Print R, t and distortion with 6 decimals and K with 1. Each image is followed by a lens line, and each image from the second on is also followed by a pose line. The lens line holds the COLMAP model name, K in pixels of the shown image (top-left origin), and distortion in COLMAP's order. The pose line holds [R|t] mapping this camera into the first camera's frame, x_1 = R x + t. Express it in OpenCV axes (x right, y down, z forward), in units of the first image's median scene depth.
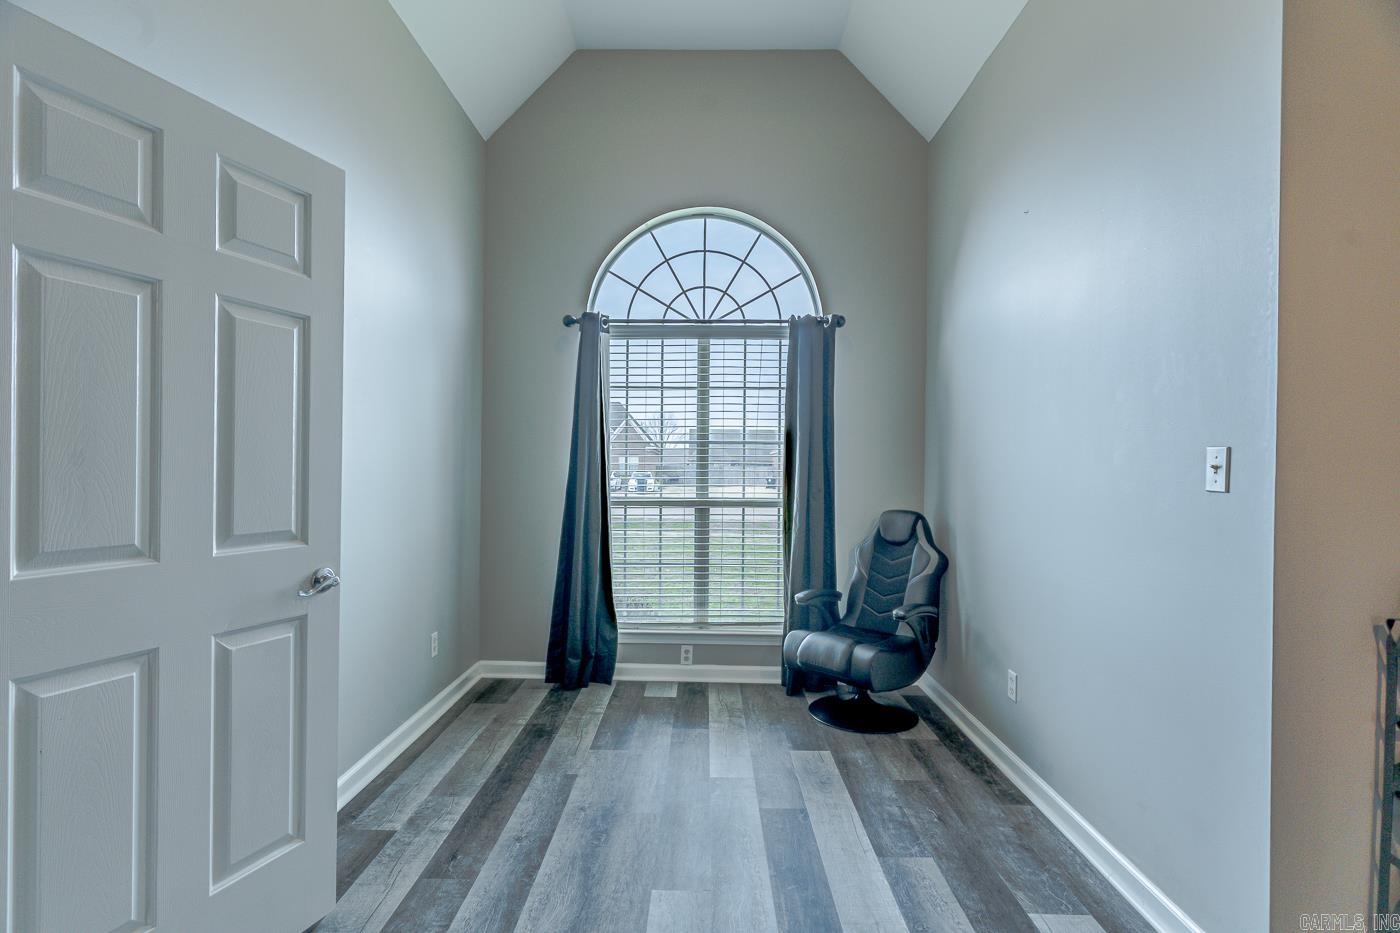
lens RADIAL K [[672.4, 0, 698.0], [0, 672.4, 466.5], [0, 0, 1]] dist [0.000714, 0.000129]
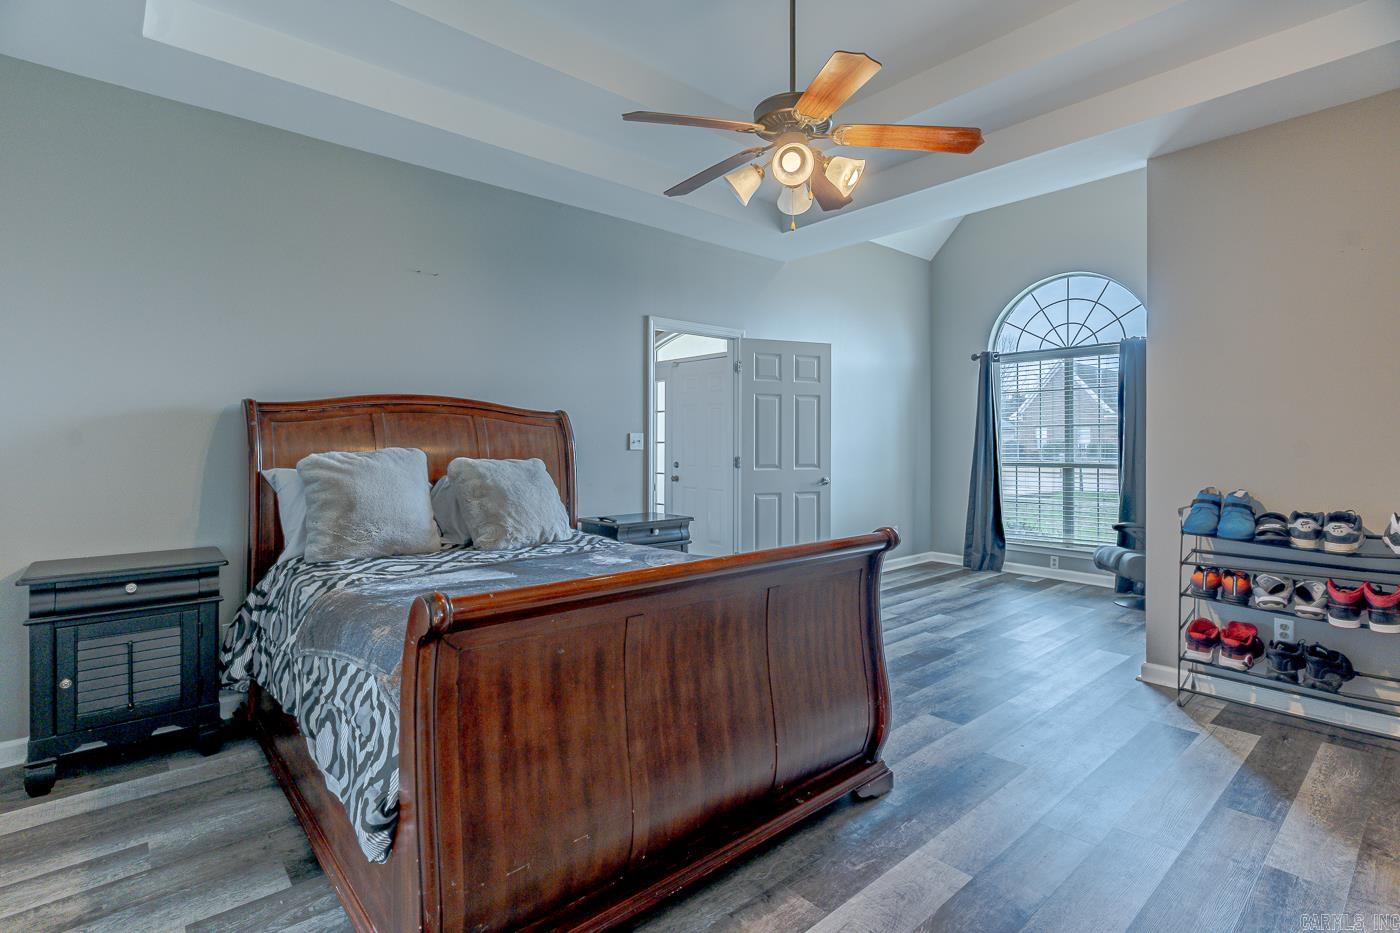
lens RADIAL K [[672.4, 0, 701.3], [0, 672.4, 456.4], [0, 0, 1]] dist [0.000714, 0.000129]
pose [[0.676616, 0.005457, -0.736316, 0.577893], [0.008126, 0.999856, 0.014878, 0.003856], [0.736291, -0.016050, 0.676475, -0.650388]]
